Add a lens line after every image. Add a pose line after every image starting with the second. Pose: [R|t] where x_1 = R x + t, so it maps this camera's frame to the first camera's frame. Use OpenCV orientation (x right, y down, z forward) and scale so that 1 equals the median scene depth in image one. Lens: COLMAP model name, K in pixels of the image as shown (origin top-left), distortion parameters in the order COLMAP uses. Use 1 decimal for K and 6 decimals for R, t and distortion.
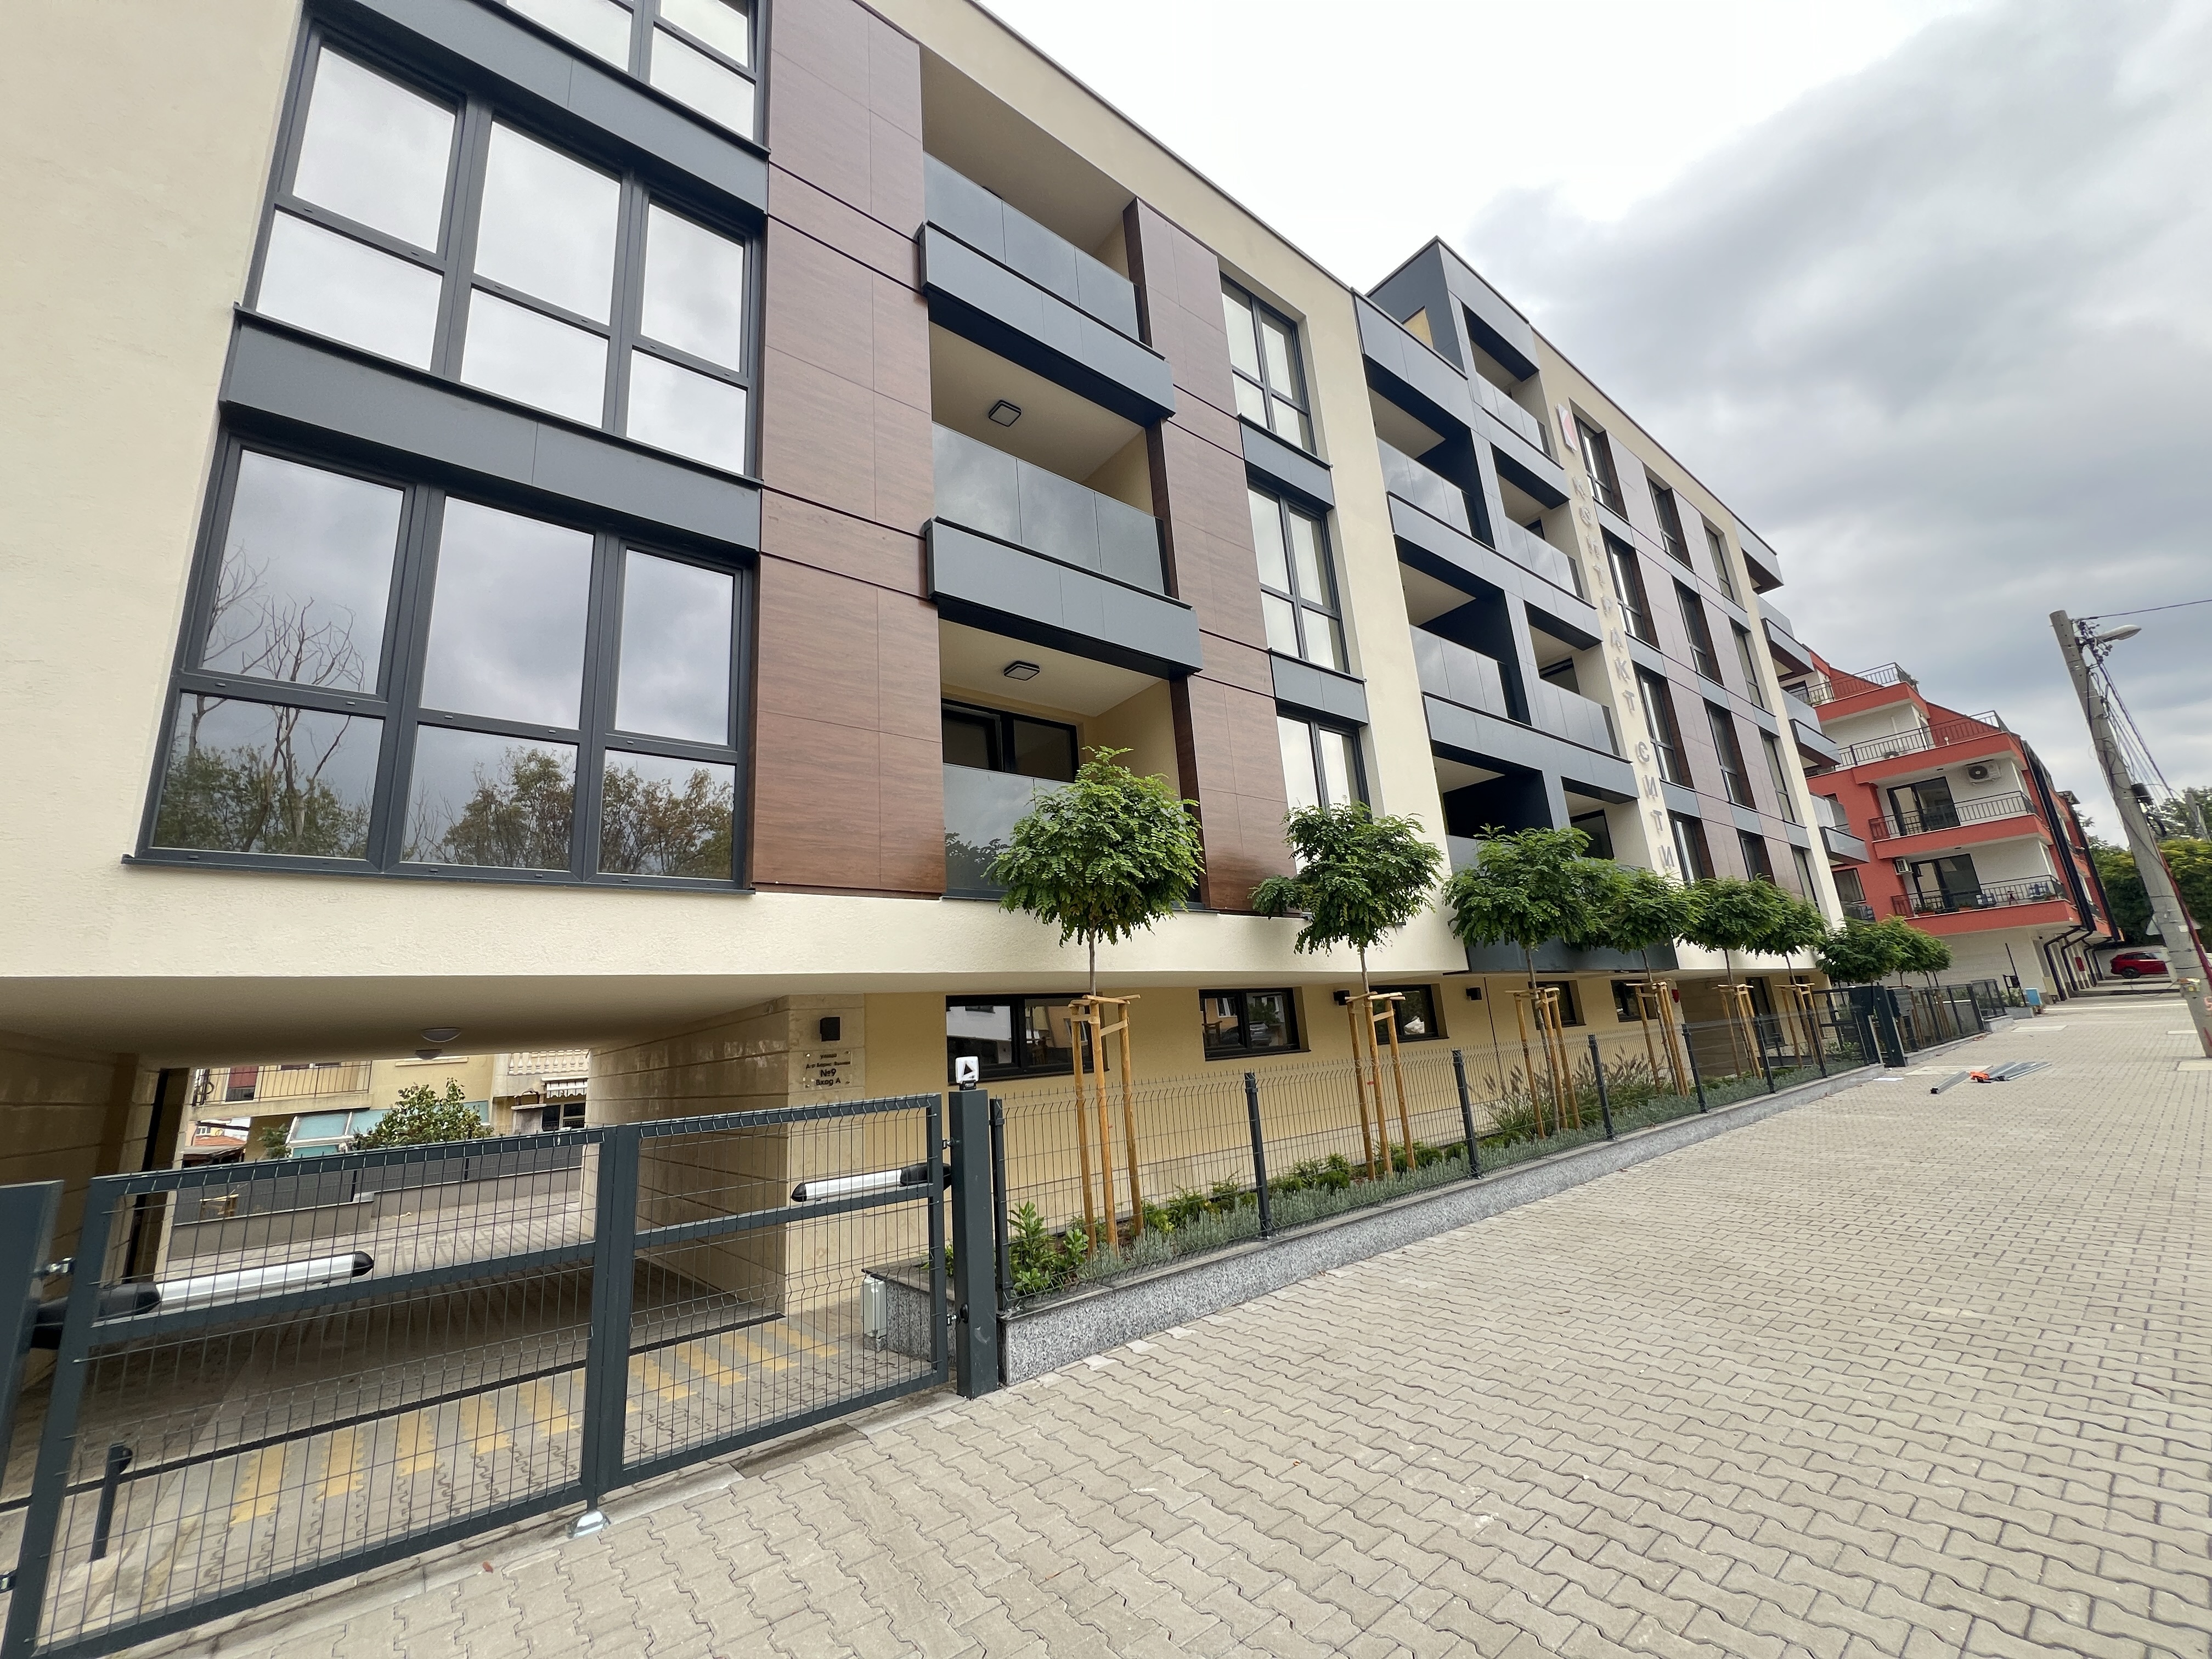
lens RADIAL K [[884.2, 0, 1106.0], [0, 884.2, 829.5], [0, 0, 1]] dist [-0.000616, -0.000124]
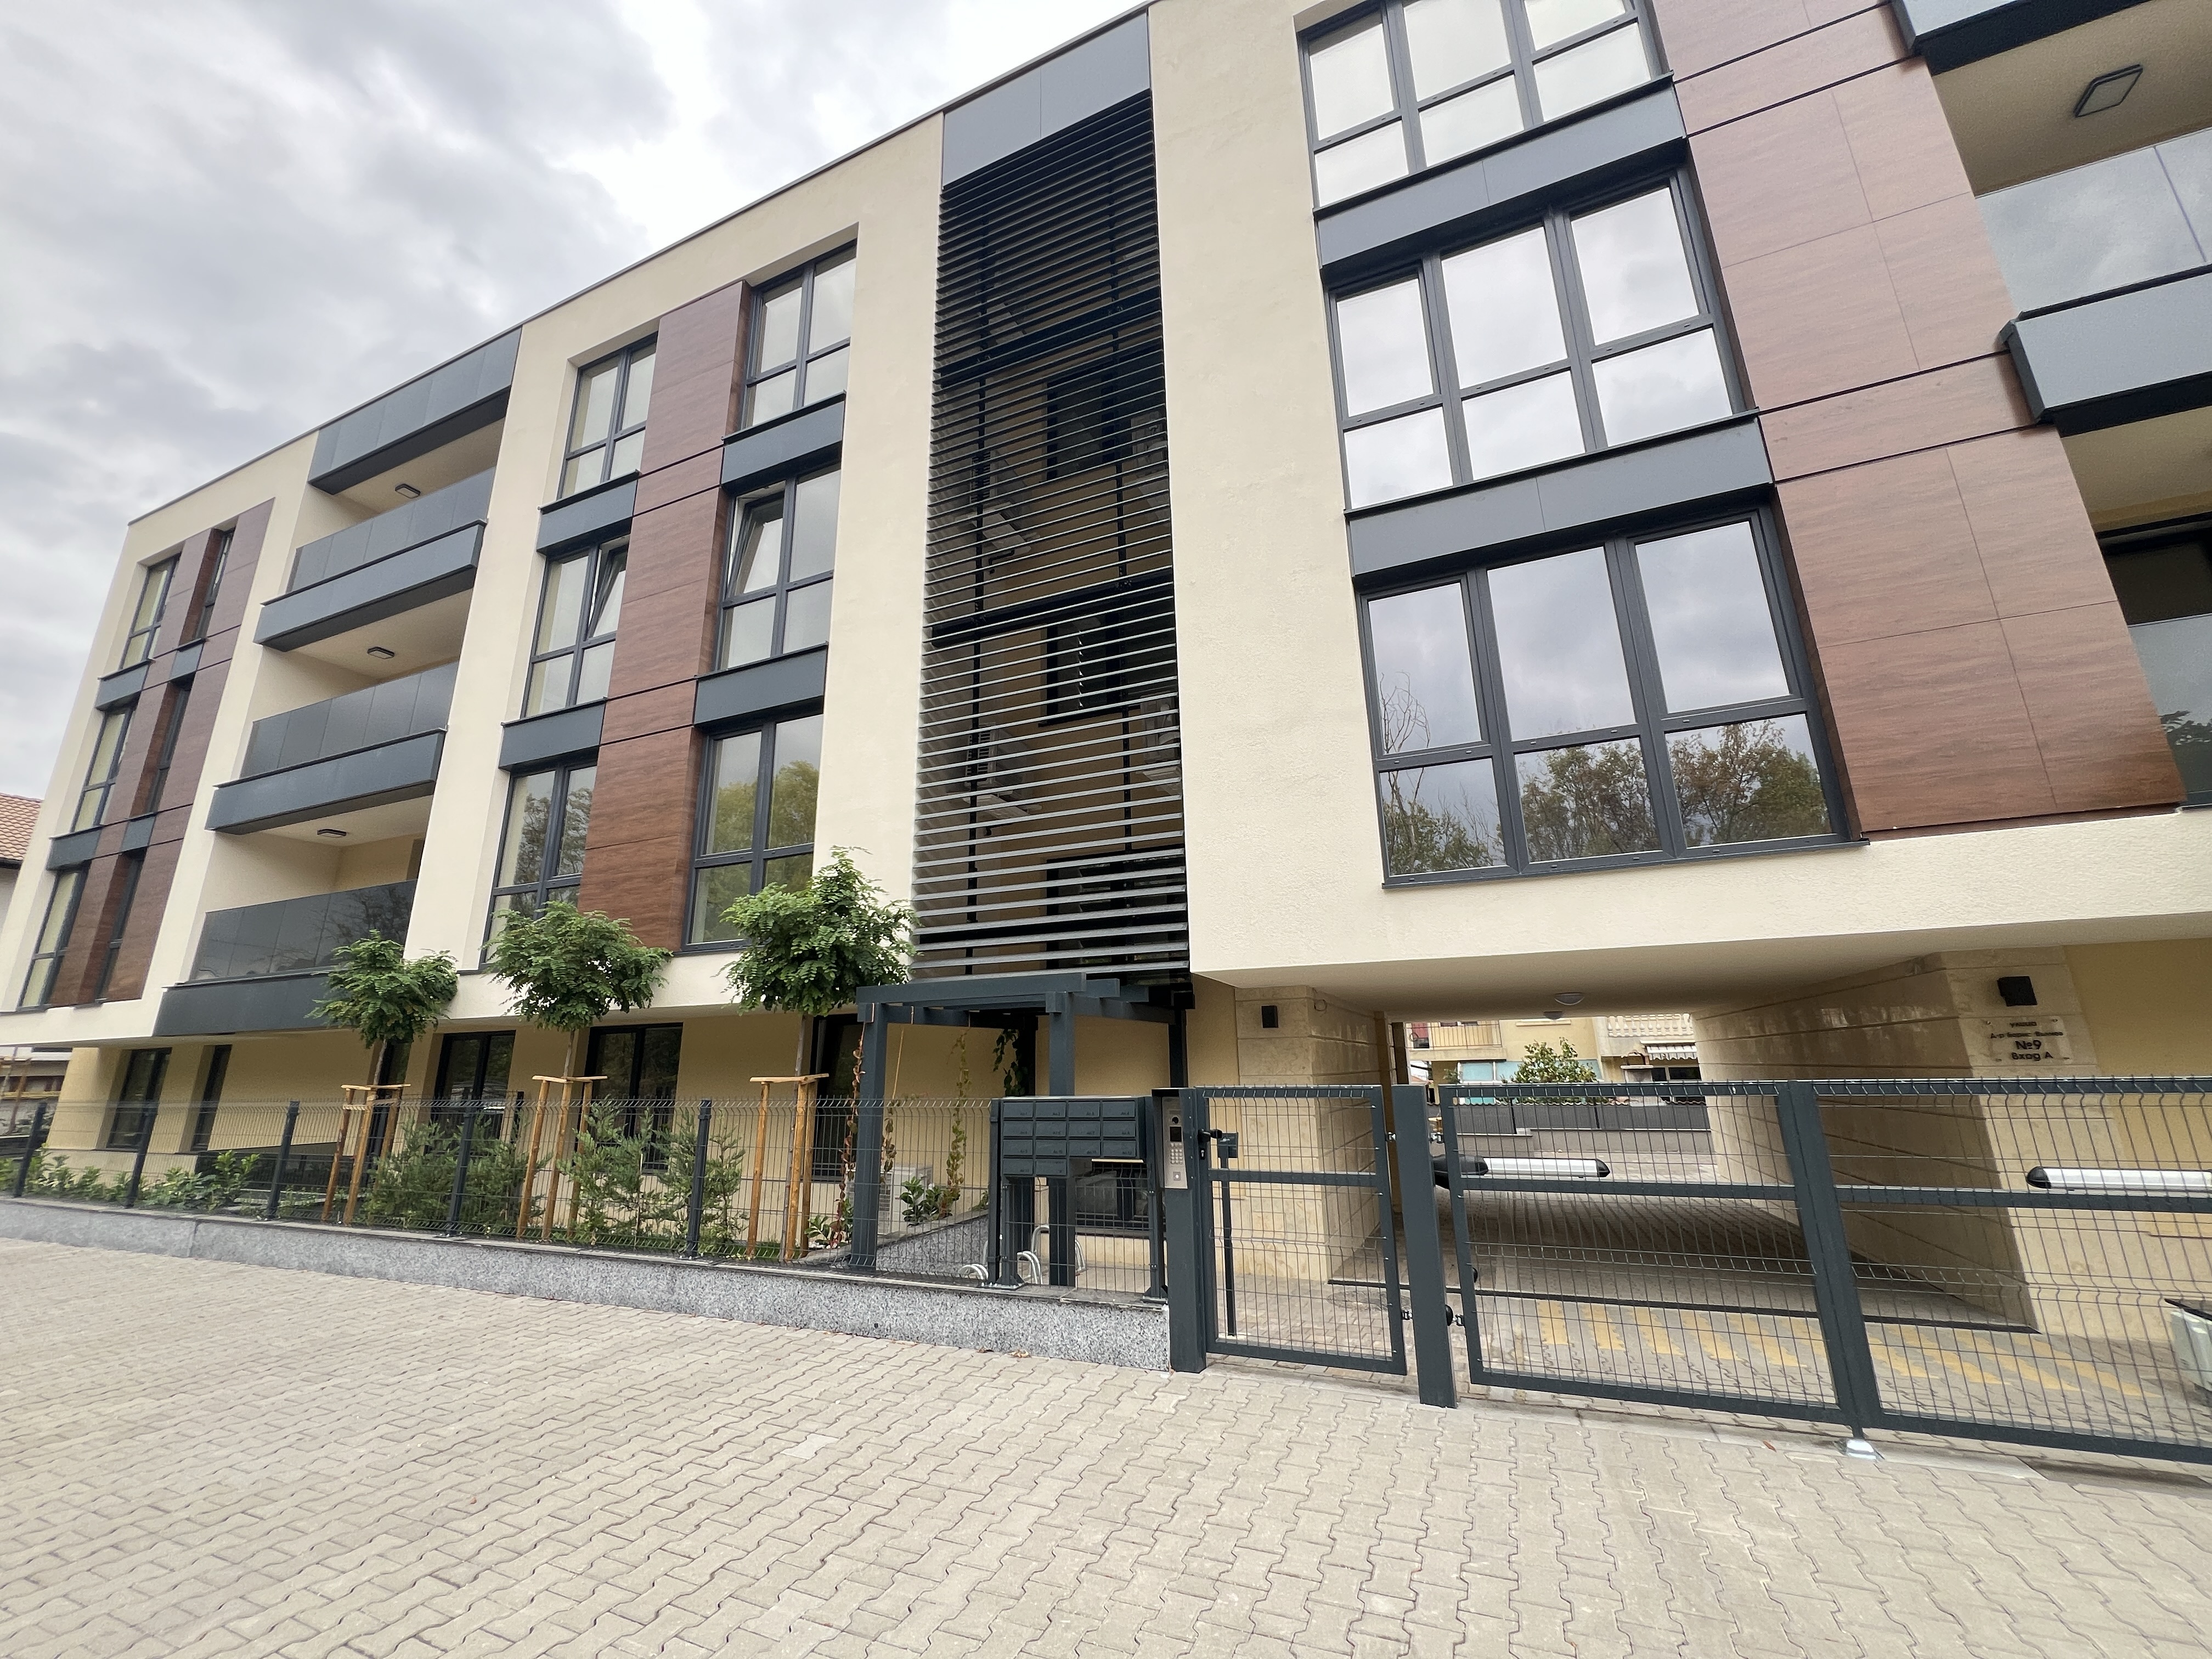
lens RADIAL K [[884.2, 0, 1106.0], [0, 884.2, 829.5], [0, 0, 1]] dist [-0.000616, -0.000124]
pose [[0.477923, -0.165566, -0.862657, 0.014186], [0.197178, 0.977234, -0.078316, -0.024163], [0.855985, -0.132668, 0.499689, -0.118427]]
